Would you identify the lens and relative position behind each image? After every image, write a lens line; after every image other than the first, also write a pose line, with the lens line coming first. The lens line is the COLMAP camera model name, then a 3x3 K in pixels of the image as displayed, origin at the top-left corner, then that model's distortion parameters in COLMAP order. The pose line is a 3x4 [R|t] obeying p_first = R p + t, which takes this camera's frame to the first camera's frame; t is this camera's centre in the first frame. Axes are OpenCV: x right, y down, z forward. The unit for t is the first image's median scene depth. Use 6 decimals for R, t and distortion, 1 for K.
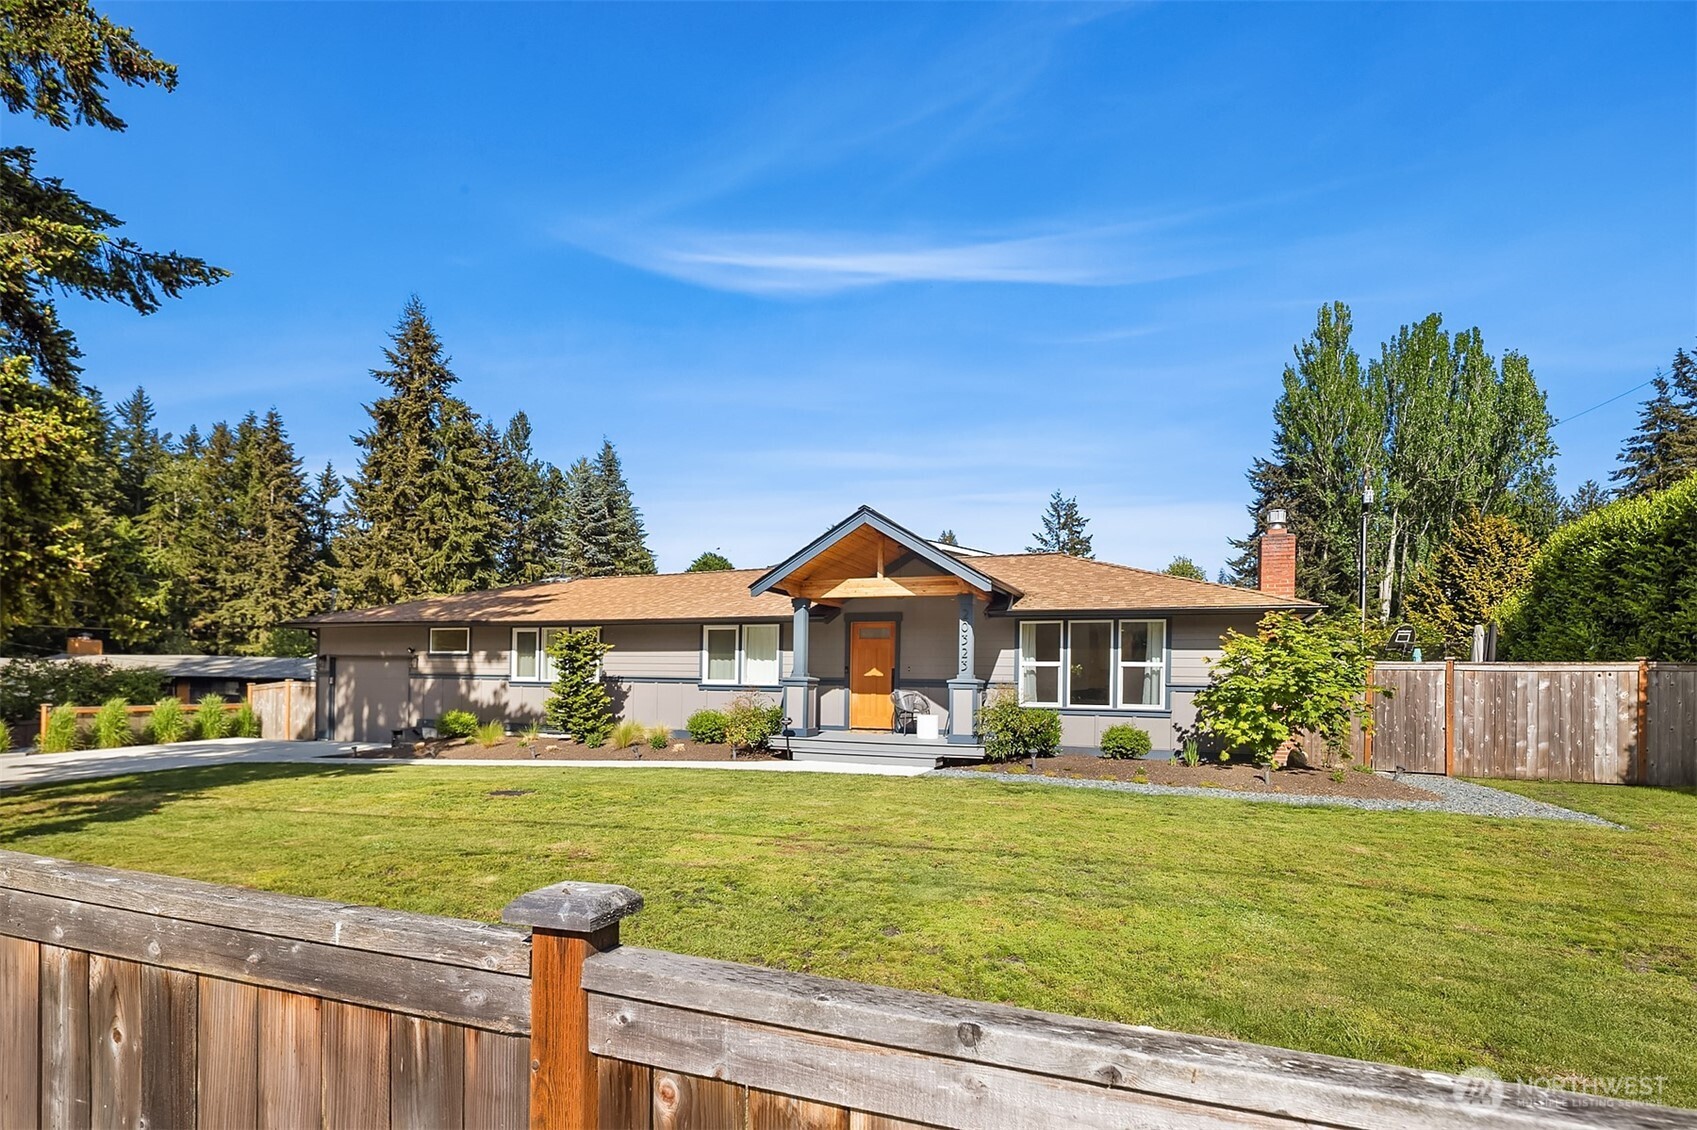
lens RADIAL K [[890.2, 0, 822.9], [0, 890.2, 648.6], [0, 0, 1]] dist [0.005210, -0.005161]
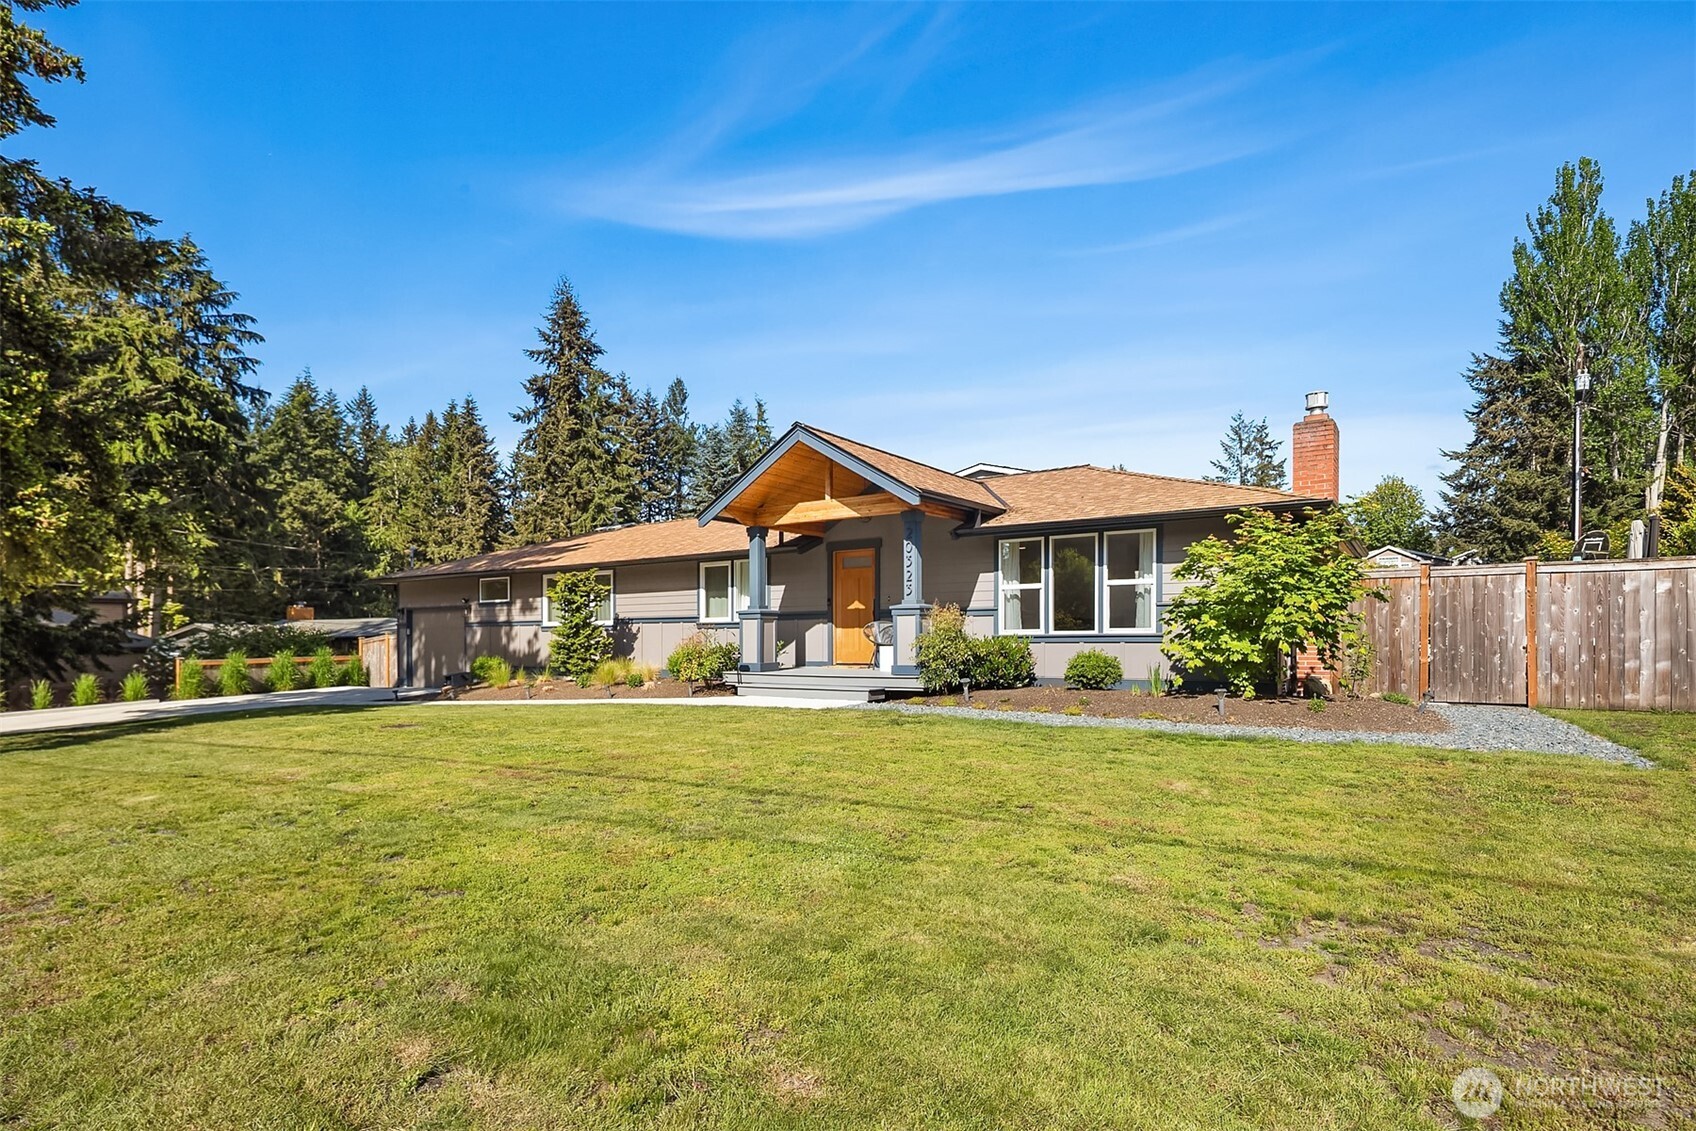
lens RADIAL K [[889.6, 0, 829.0], [0, 889.6, 617.5], [0, 0, 1]] dist [0.005210, -0.005161]
pose [[0.974562, -0.030273, -0.222063, 0.228213], [0.034050, 0.999333, 0.013198, 0.026547], [0.221516, -0.020424, 0.974943, 0.078112]]
